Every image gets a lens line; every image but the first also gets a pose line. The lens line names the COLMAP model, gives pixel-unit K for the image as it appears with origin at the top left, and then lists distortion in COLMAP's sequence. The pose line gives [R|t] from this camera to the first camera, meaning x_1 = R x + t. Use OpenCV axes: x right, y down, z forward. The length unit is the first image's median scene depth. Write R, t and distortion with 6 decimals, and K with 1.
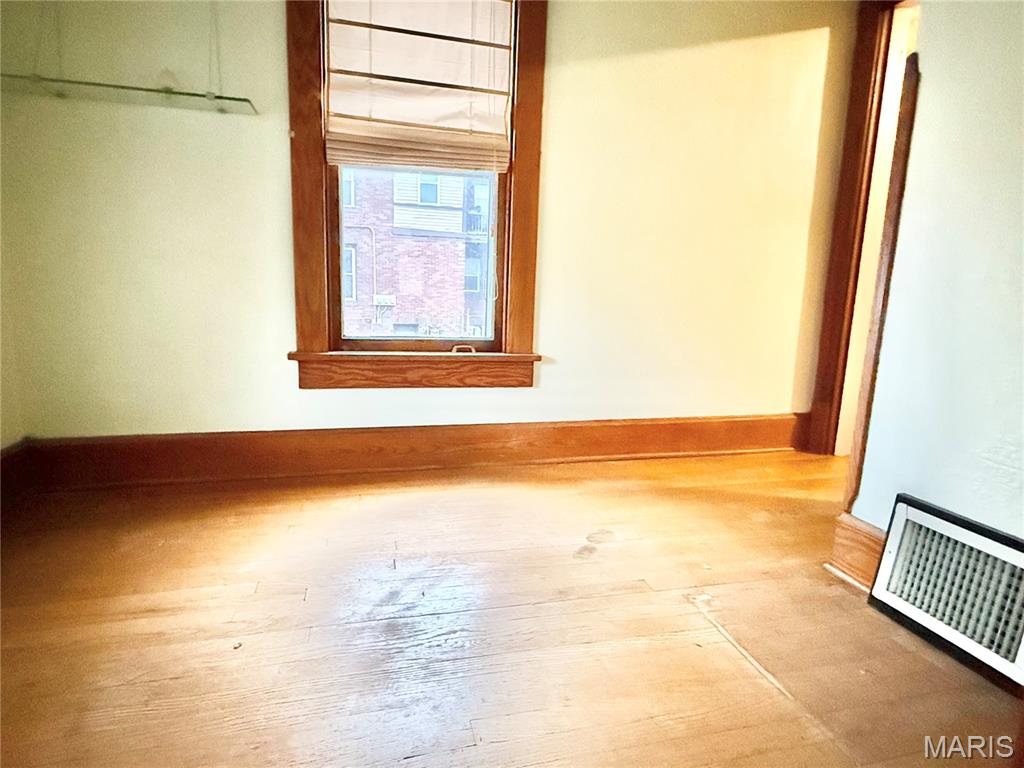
lens RADIAL K [[580.8, 0, 518.8], [0, 580.8, 387.1], [0, 0, 1]] dist [-0.001775, -0.001308]
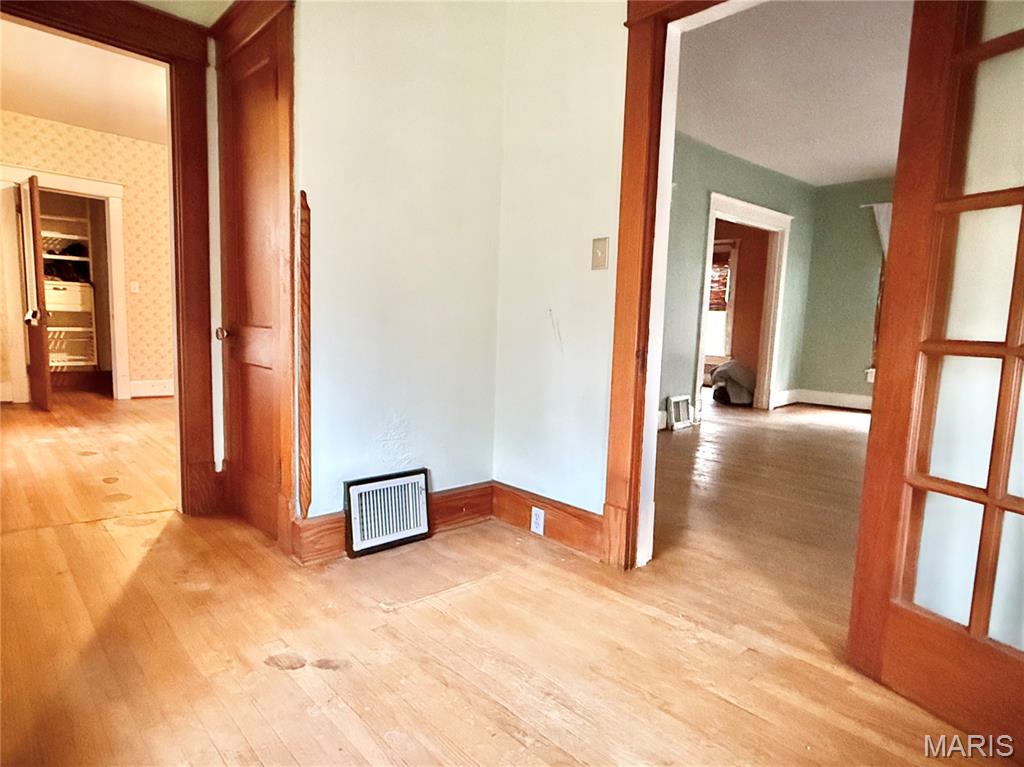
lens RADIAL K [[580.8, 0, 518.8], [0, 580.8, 386.6], [0, 0, 1]] dist [-0.001775, -0.001308]
pose [[-0.468238, -0.151720, 0.870479, -0.799340], [0.100378, 0.969637, 0.222997, -0.334125], [-0.877882, 0.191793, -0.438792, 1.127990]]
